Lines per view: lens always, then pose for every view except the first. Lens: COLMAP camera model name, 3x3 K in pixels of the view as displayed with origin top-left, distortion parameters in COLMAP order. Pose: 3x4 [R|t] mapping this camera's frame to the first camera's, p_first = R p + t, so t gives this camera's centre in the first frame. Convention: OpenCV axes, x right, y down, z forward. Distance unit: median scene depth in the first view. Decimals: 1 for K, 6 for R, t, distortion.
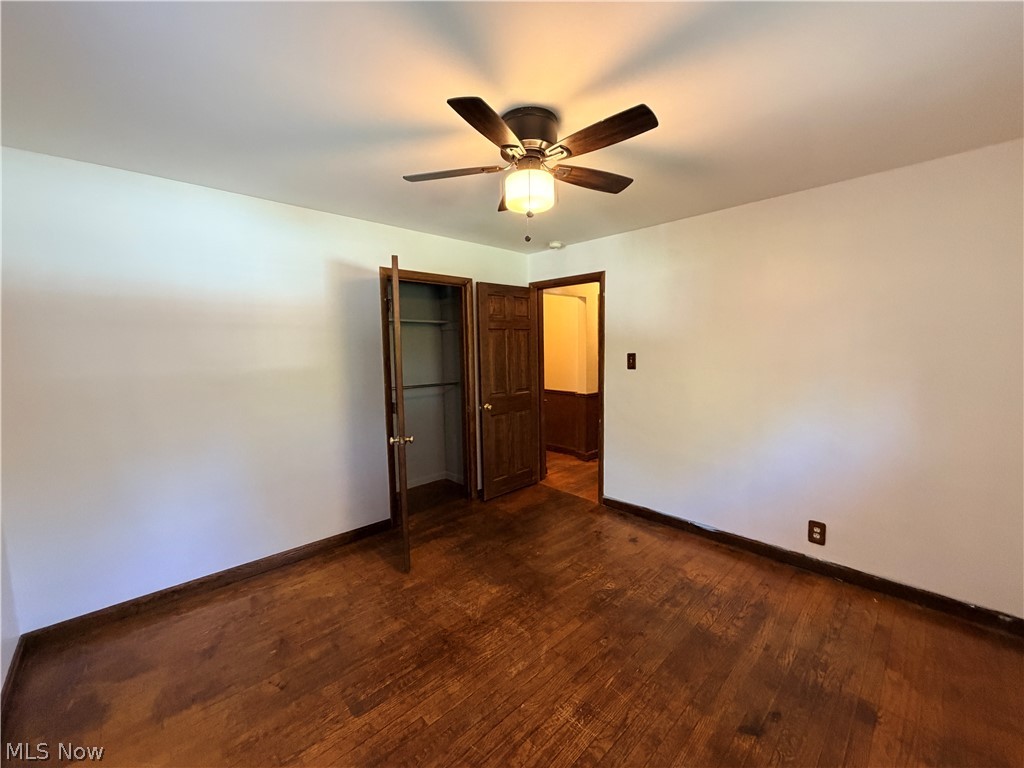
lens RADIAL K [[404.6, 0, 512.7], [0, 404.6, 384.4], [0, 0, 1]] dist [-0.001875, -0.000572]
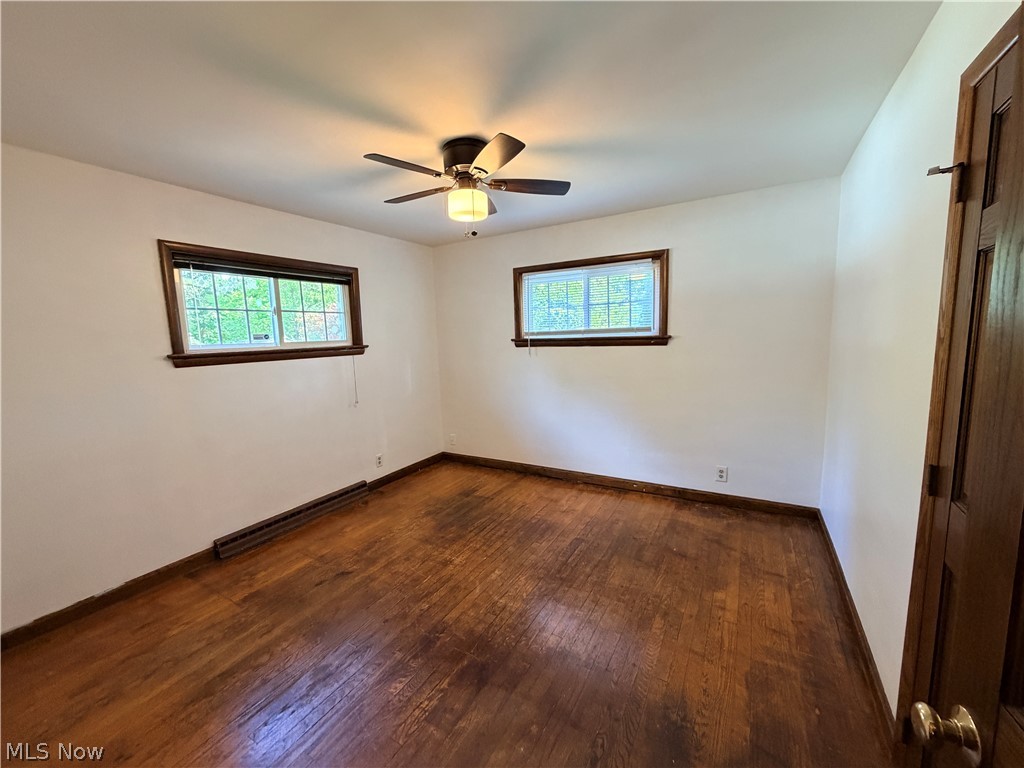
lens RADIAL K [[404.6, 0, 512.0], [0, 404.6, 383.2], [0, 0, 1]] dist [-0.001875, -0.000572]
pose [[-0.959439, 0.079968, -0.270338, 0.253963], [0.020953, 0.976501, 0.214493, -0.183762], [0.281138, 0.200129, -0.938568, 2.026040]]
